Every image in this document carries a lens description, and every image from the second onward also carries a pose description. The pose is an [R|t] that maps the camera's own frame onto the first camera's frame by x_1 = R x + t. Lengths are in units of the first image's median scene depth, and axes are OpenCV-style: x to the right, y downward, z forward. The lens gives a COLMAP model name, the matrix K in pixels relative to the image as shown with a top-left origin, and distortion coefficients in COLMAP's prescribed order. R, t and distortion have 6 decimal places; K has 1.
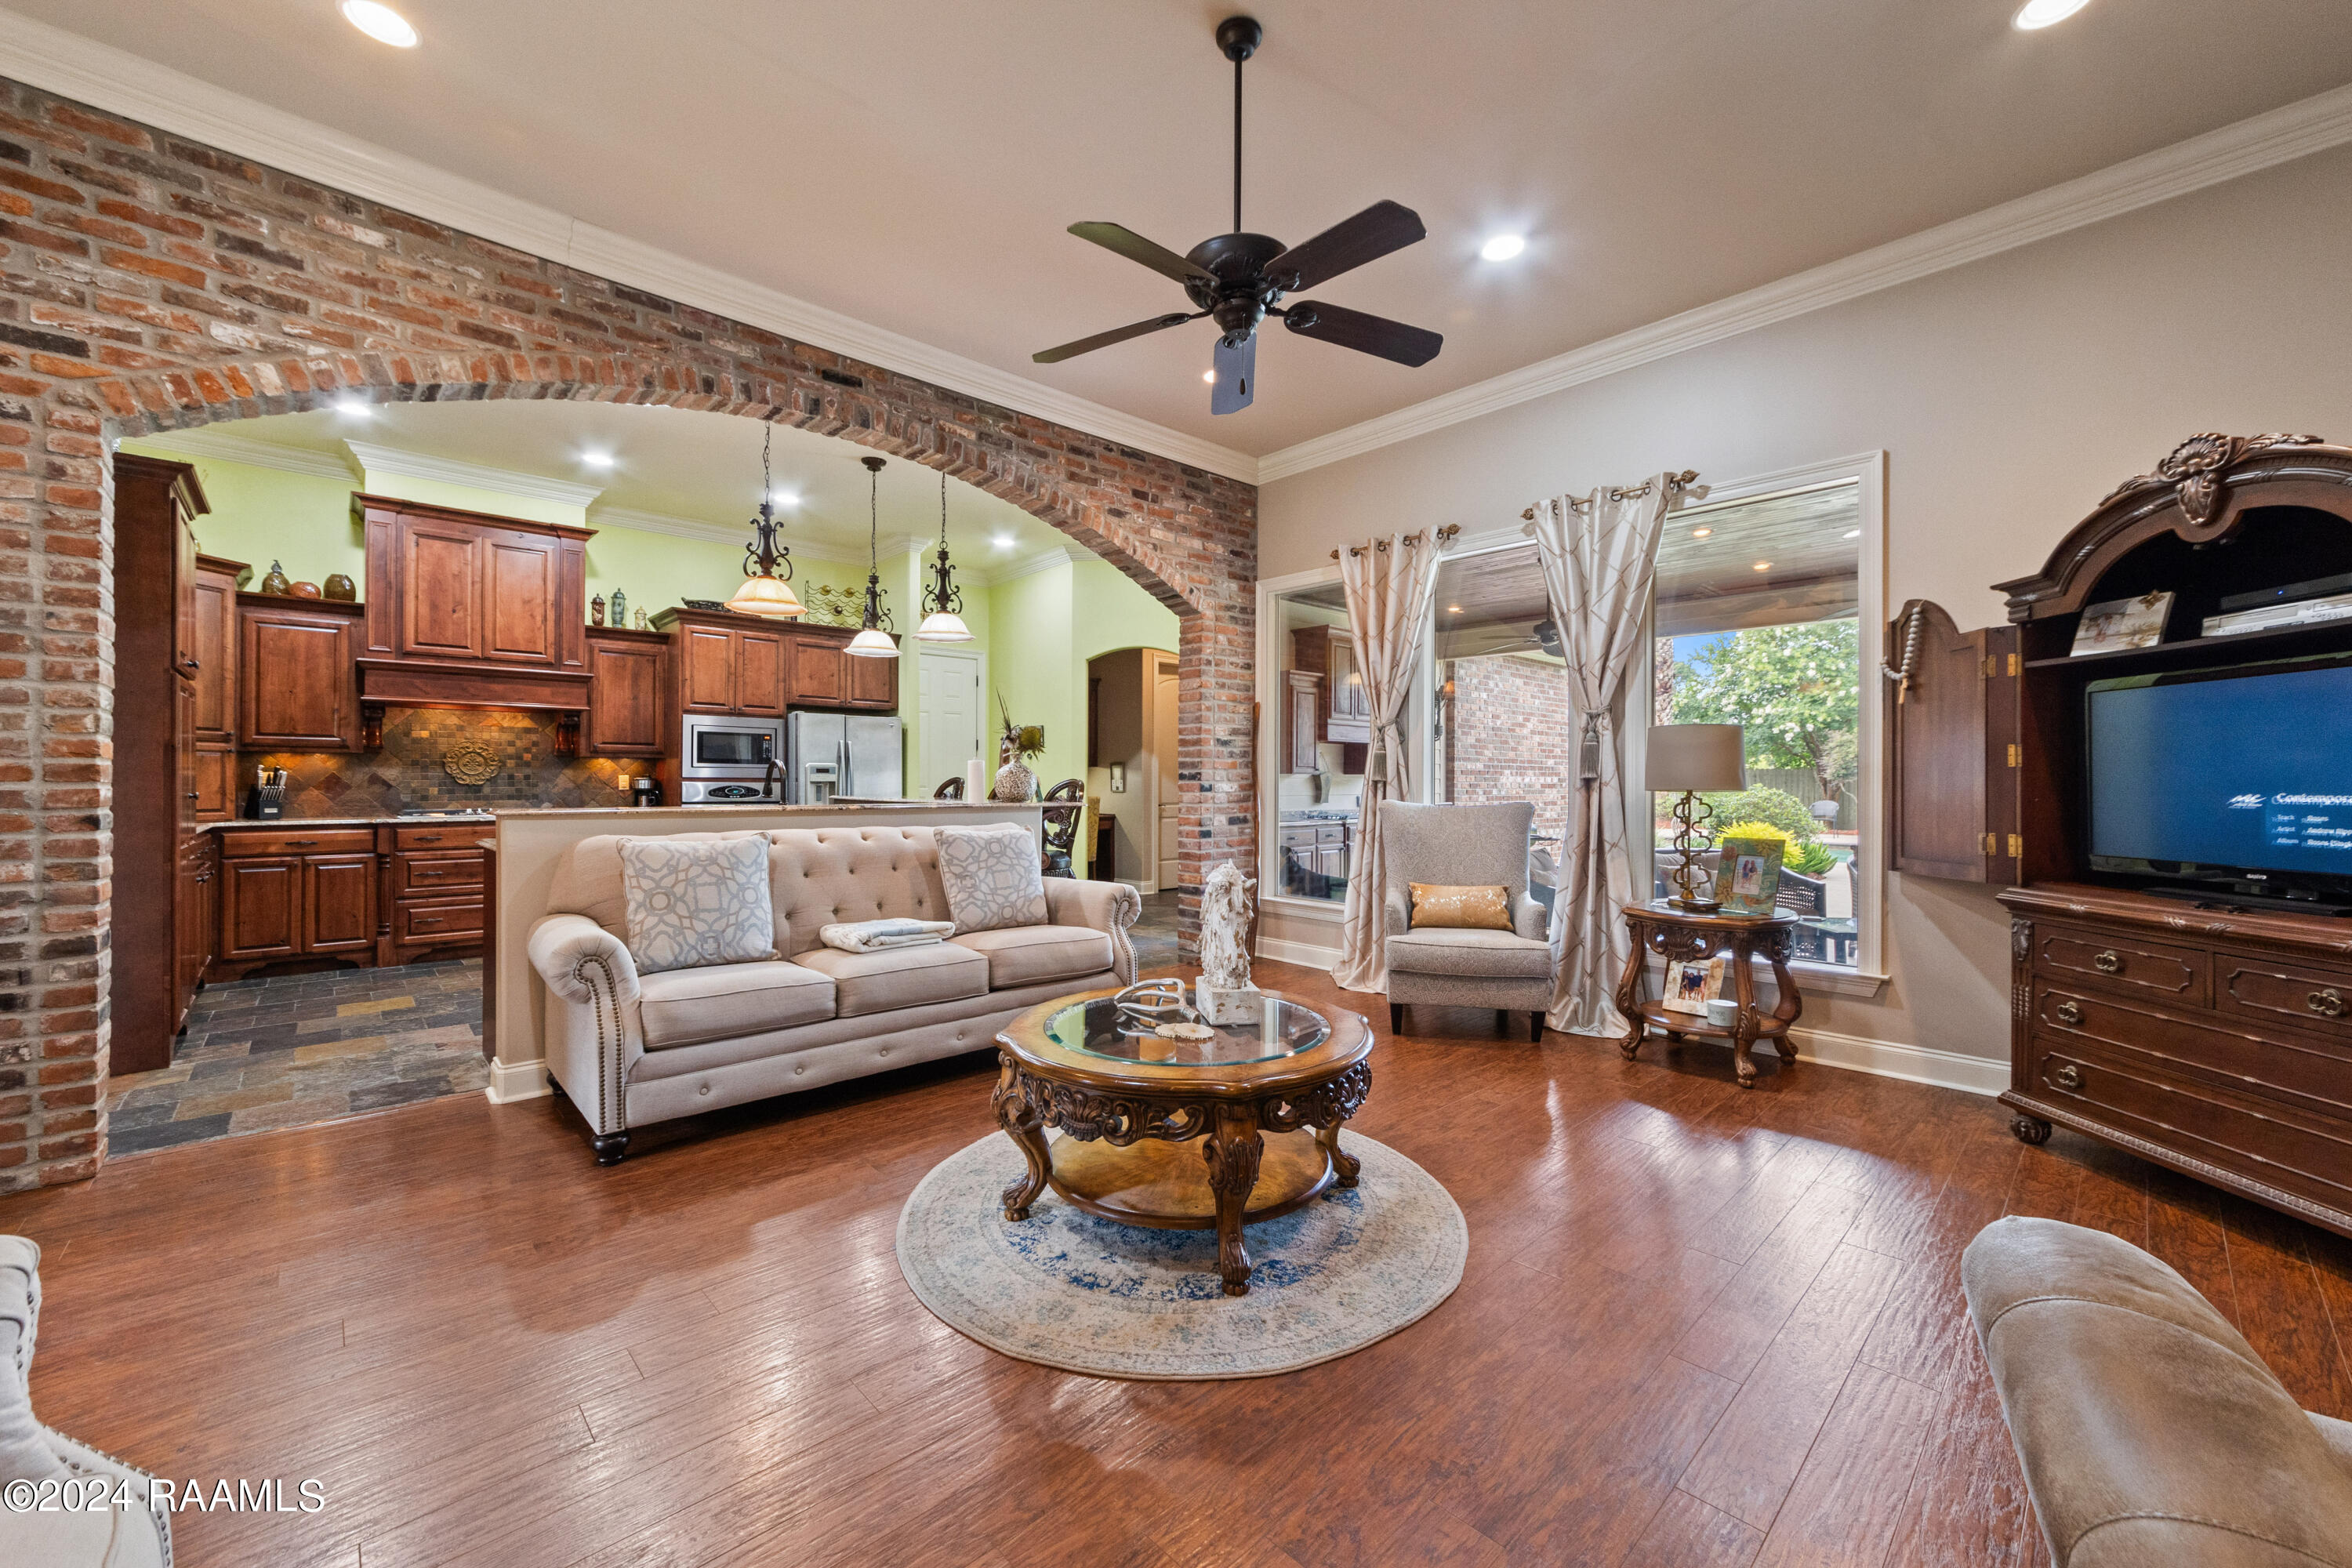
lens RADIAL K [[938.0, 0, 1186.9], [0, 938.0, 776.2], [0, 0, 1]] dist [0.000242, -0.000227]
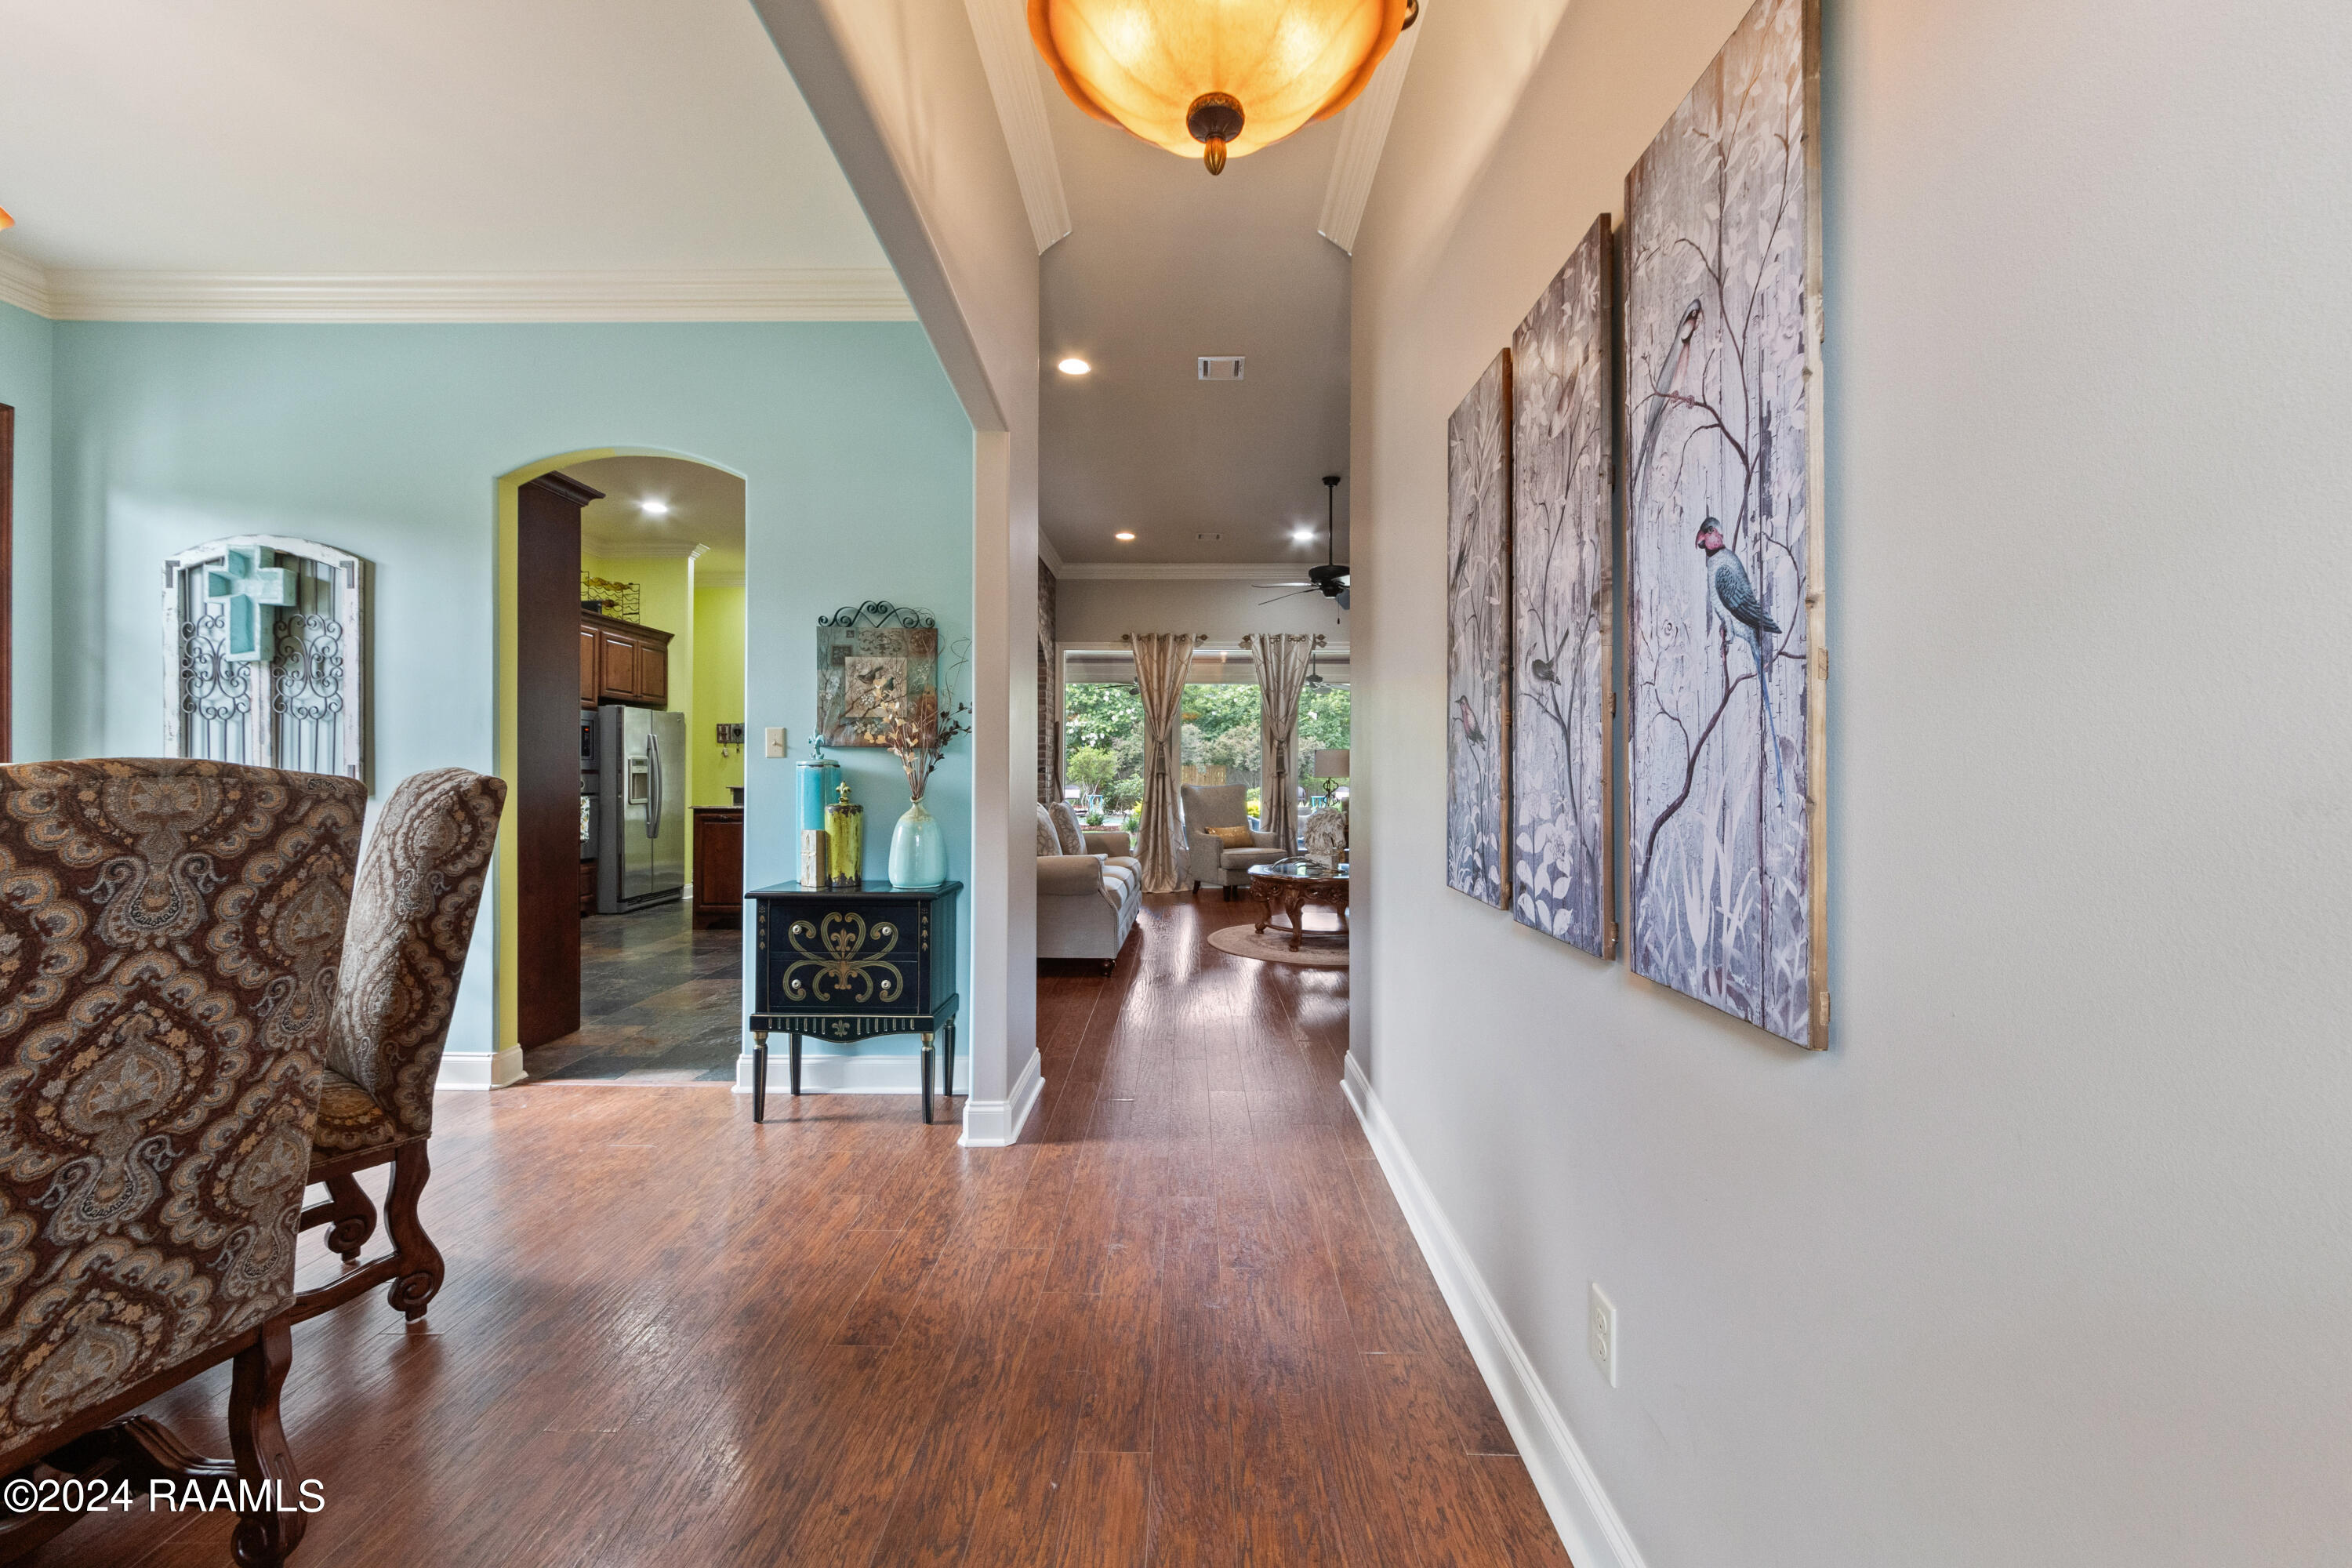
lens RADIAL K [[896.8, 0, 1187.2], [0, 896.8, 765.3], [0, 0, 1]] dist [0.001381, -0.000558]
pose [[0.699228, 0.012023, 0.714798, -0.806164], [-0.012698, 0.999910, -0.004398, -0.007834], [-0.714786, -0.006002, 0.699317, -0.157639]]
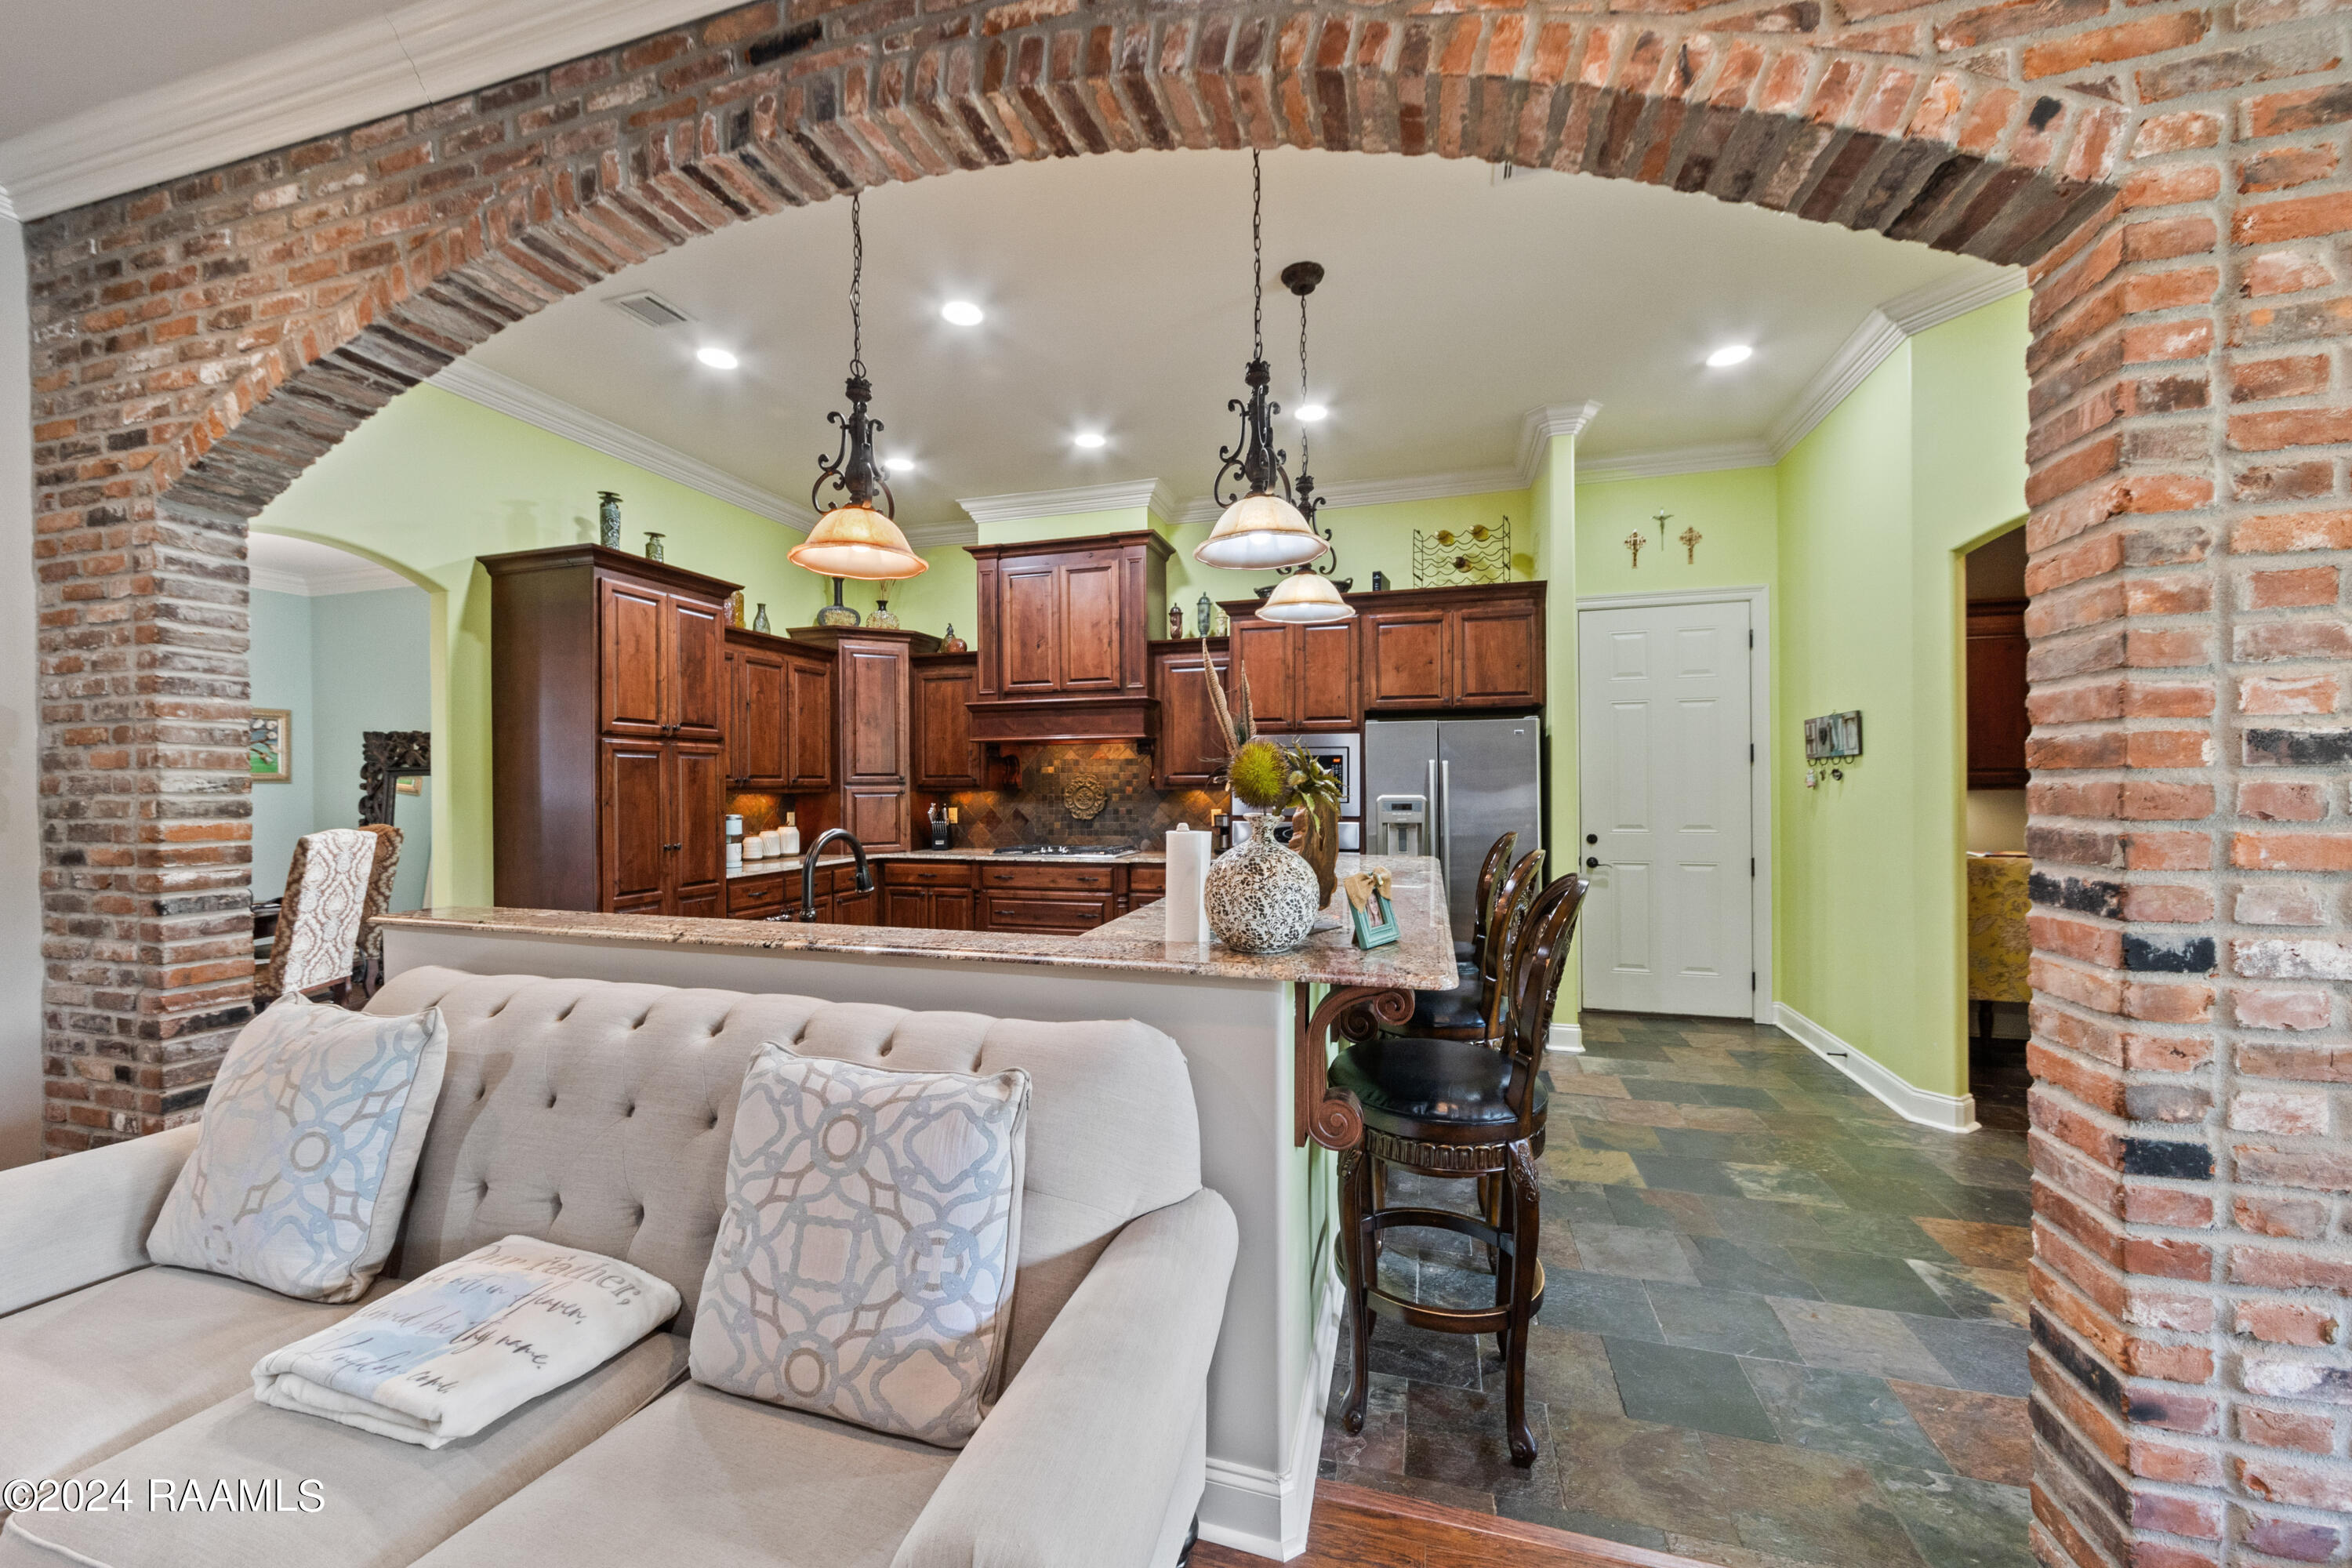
lens RADIAL K [[865.2, 0, 1176.0], [0, 865.2, 784.0], [0, 0, 1]] dist [-0.000622, -0.000155]
pose [[0.500785, -0.004551, -0.865560, 0.077094], [0.014284, 0.999893, 0.003007, -0.030949], [0.865454, -0.013870, 0.500797, 0.655305]]
